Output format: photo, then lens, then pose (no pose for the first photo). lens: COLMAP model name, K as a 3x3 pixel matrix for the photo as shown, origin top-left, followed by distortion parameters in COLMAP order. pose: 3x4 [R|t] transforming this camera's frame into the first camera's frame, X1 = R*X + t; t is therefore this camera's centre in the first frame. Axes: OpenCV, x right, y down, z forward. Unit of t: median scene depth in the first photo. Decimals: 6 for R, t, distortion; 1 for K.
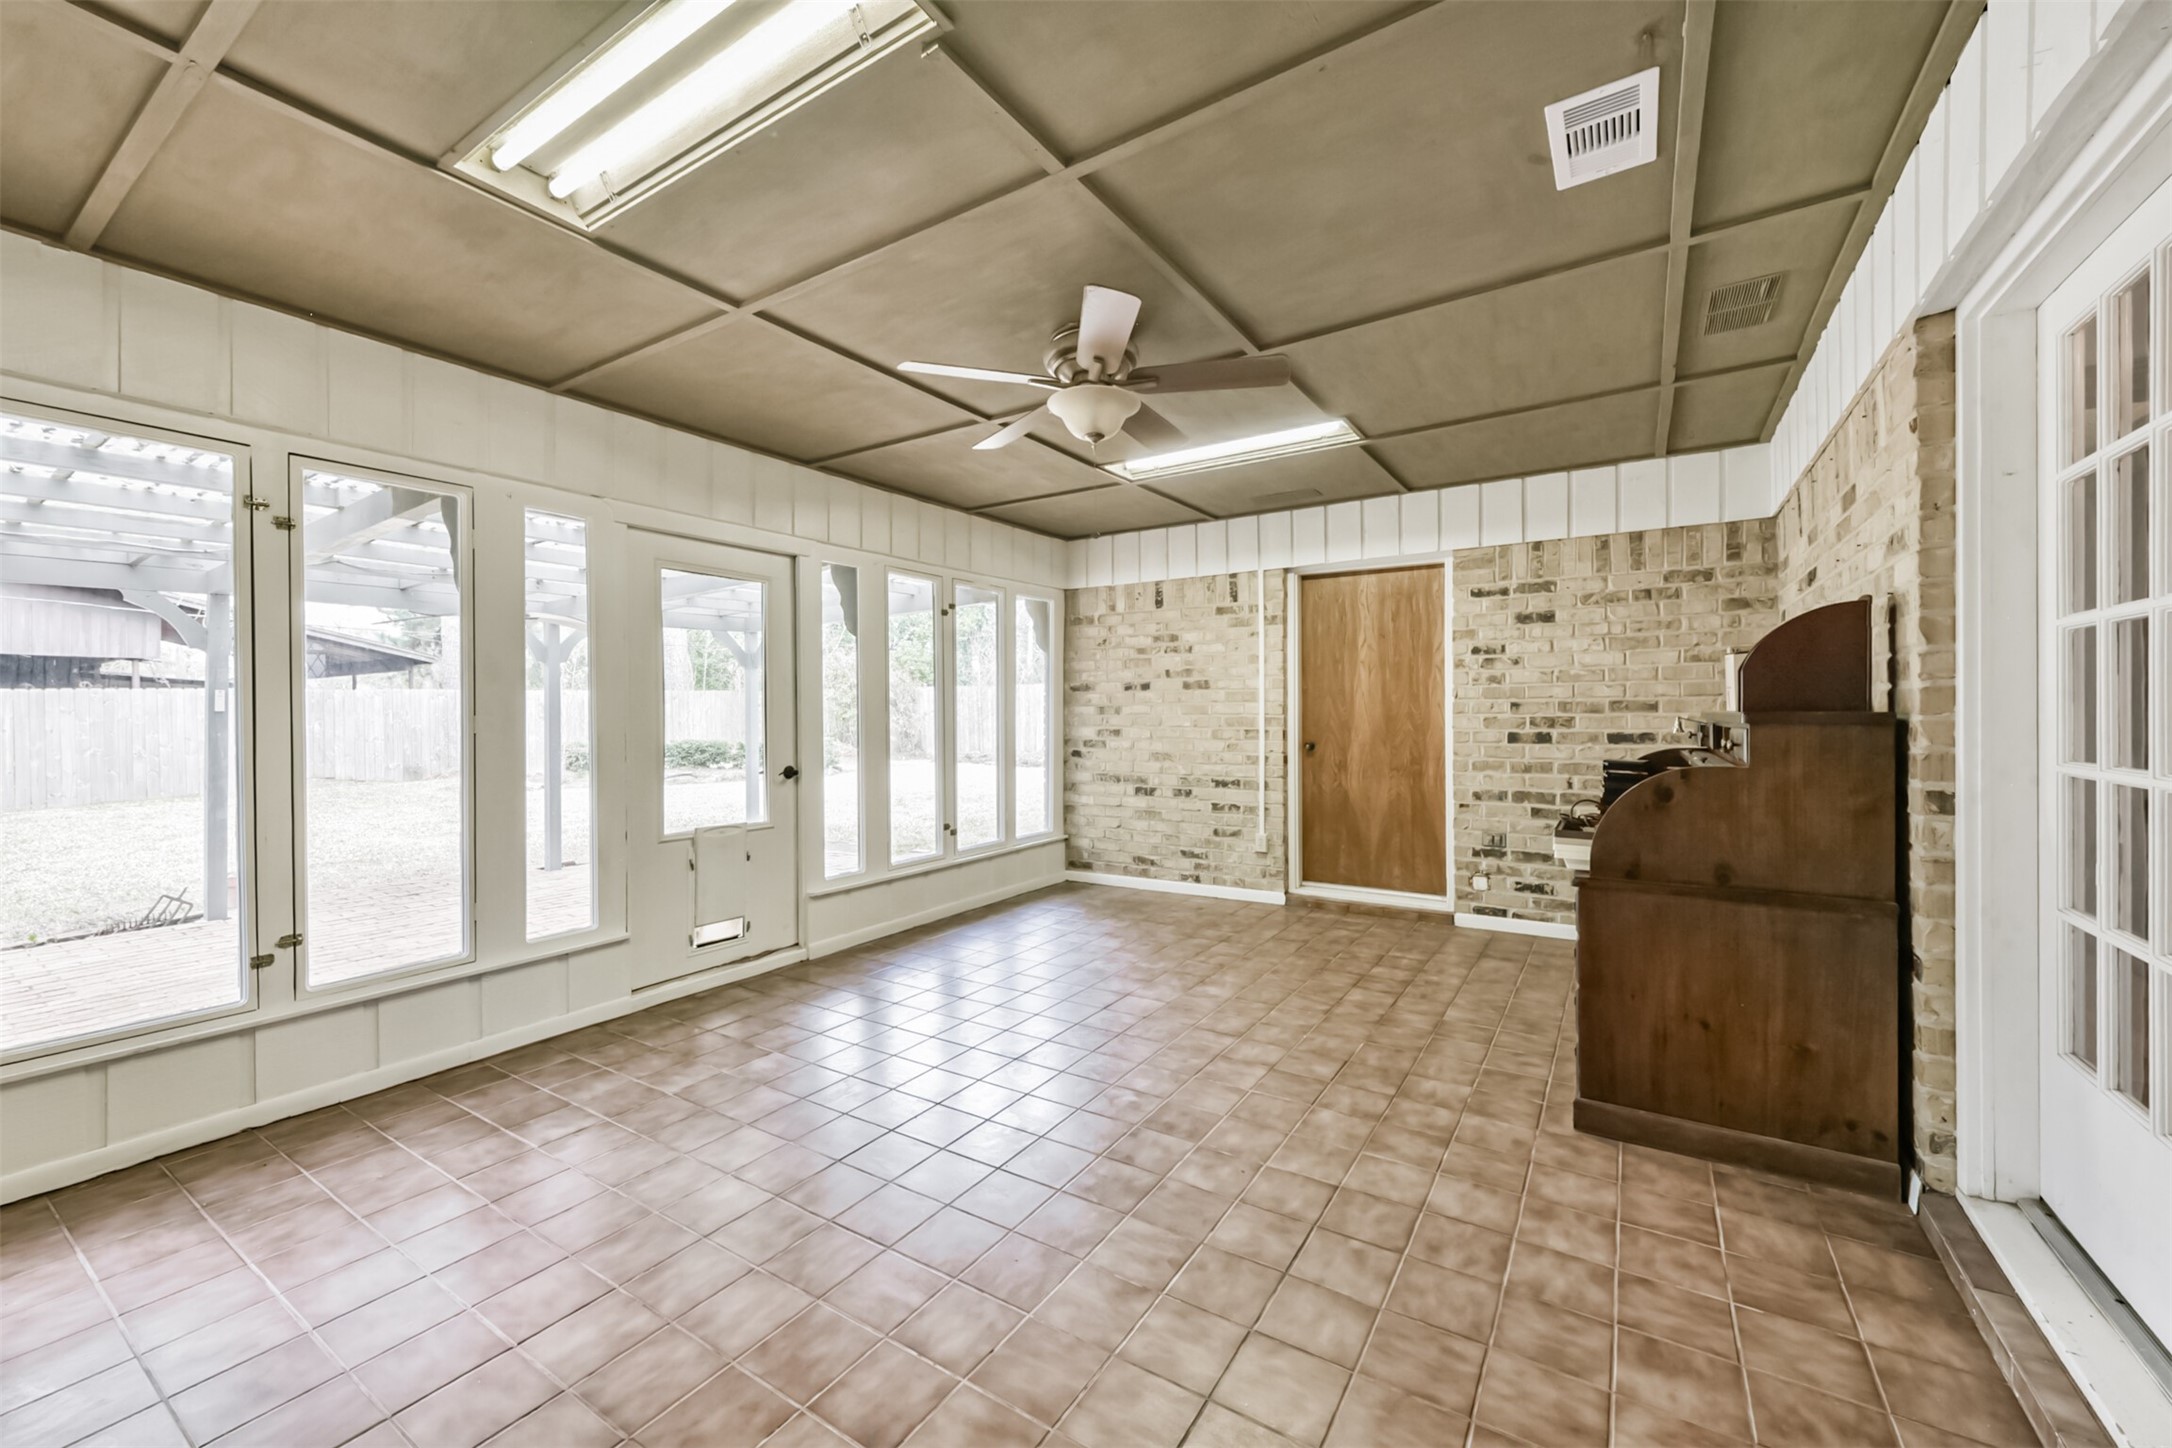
lens RADIAL K [[843.9, 0, 1084.7], [0, 843.9, 716.2], [0, 0, 1]] dist [0.000523, -0.001385]
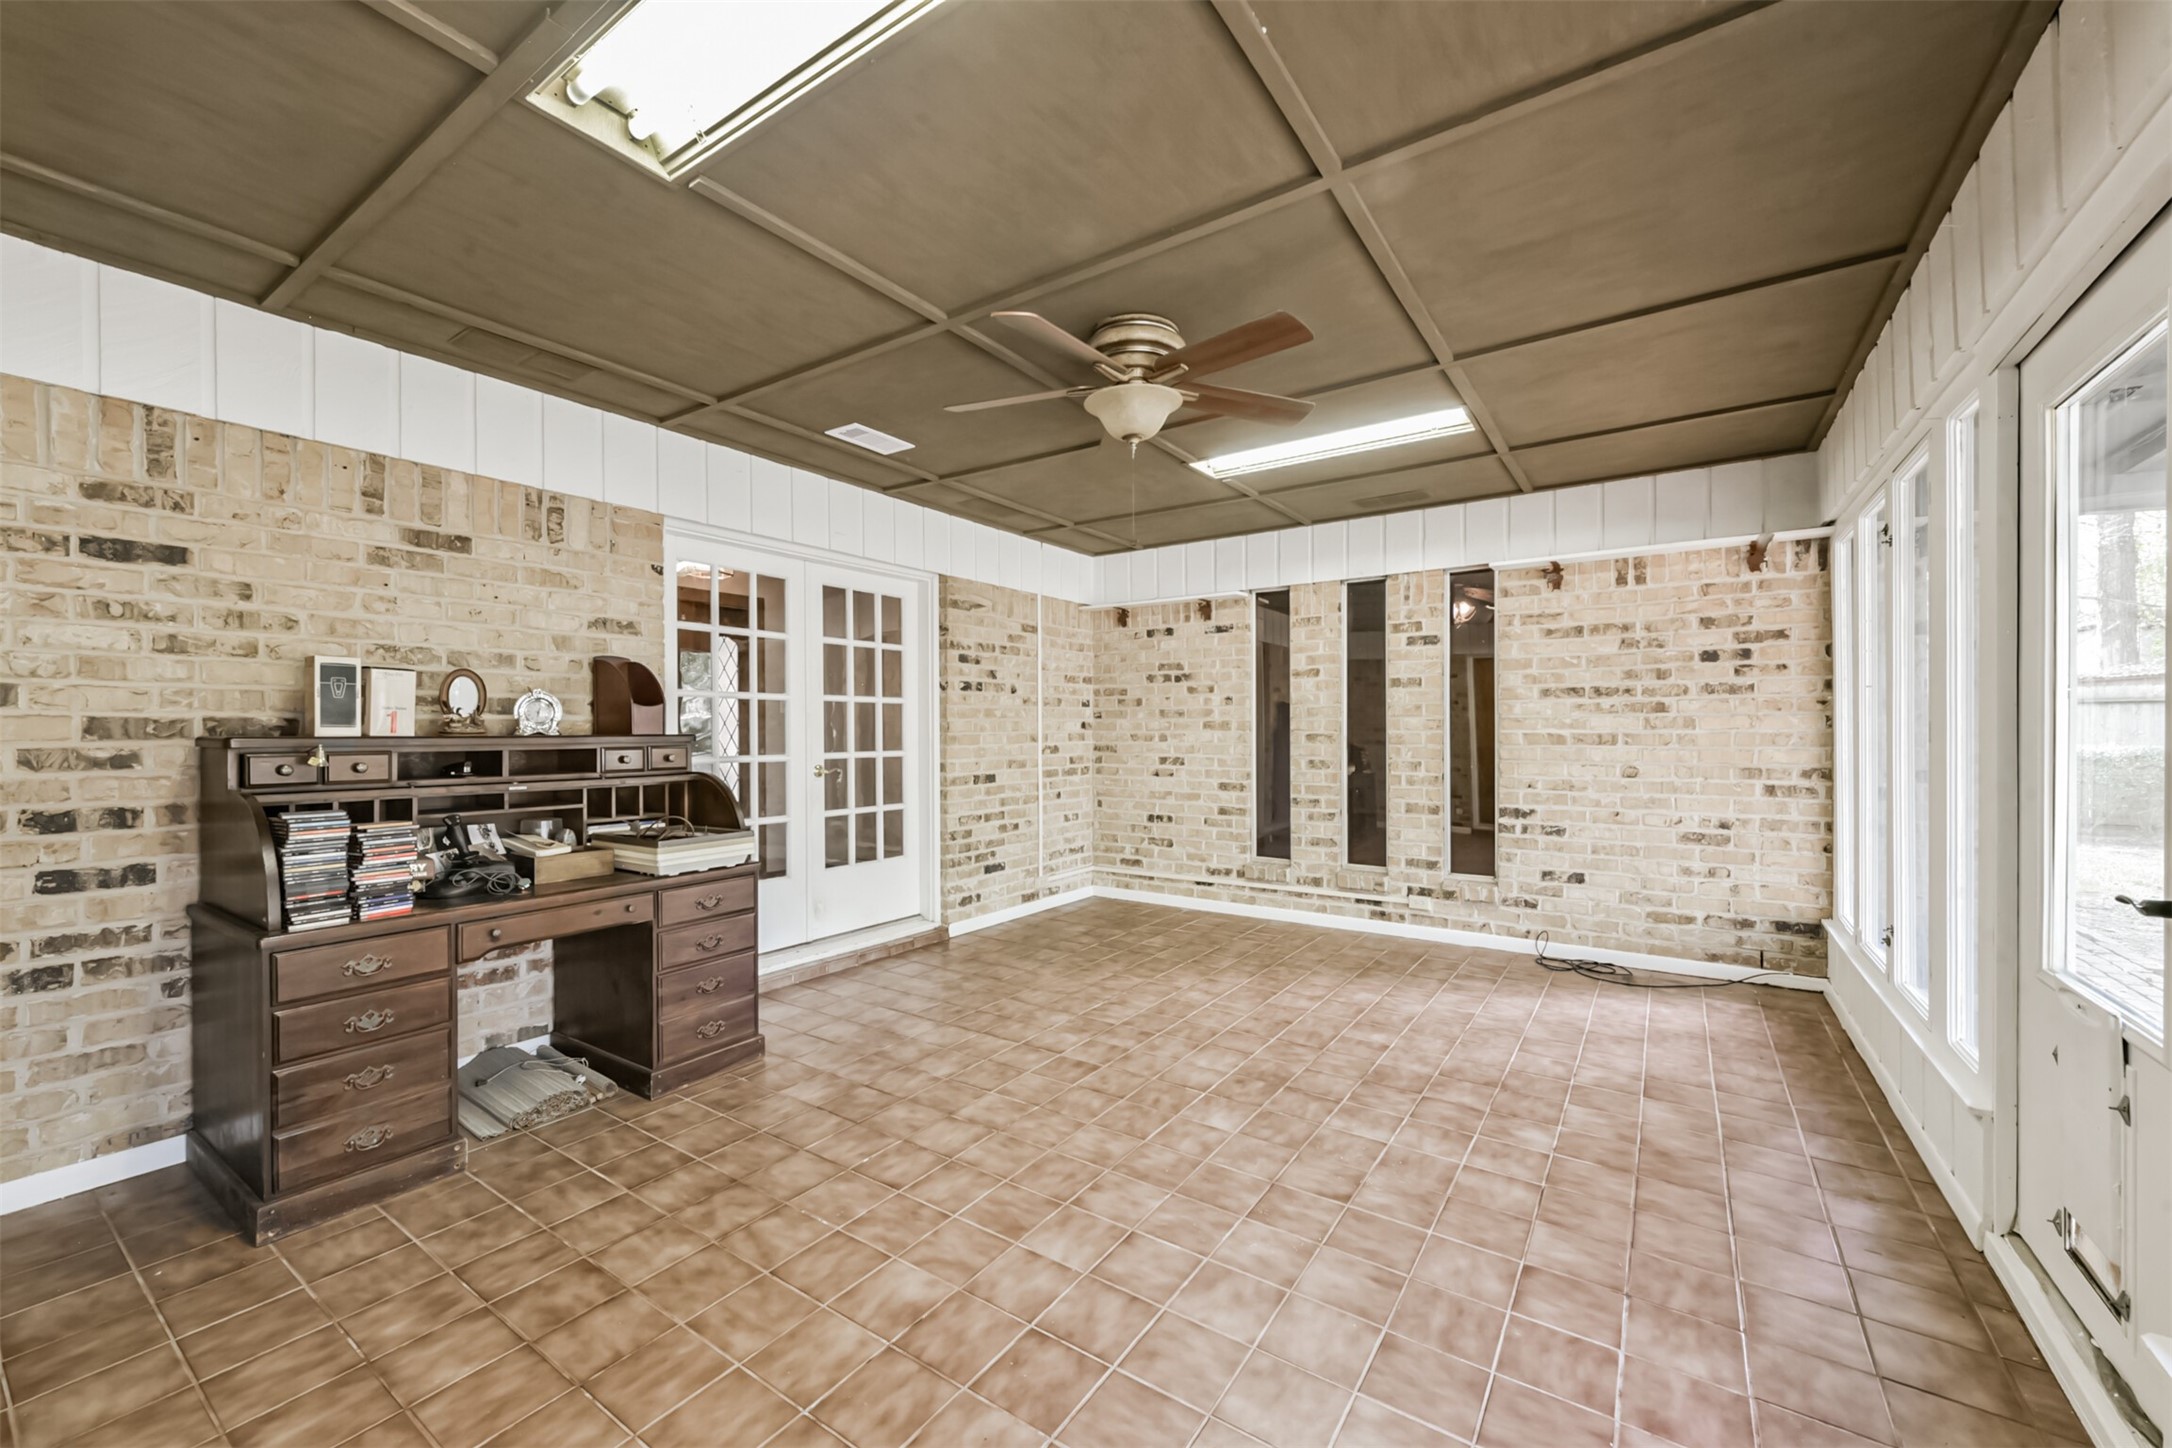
lens RADIAL K [[843.9, 0, 1087.0], [0, 843.9, 731.9], [0, 0, 1]] dist [0.000523, -0.001385]
pose [[-0.999553, 0.014768, 0.025990, 0.040903], [0.014841, 0.999886, 0.002642, -0.003314], [-0.025948, 0.003027, -0.999659, 1.901947]]
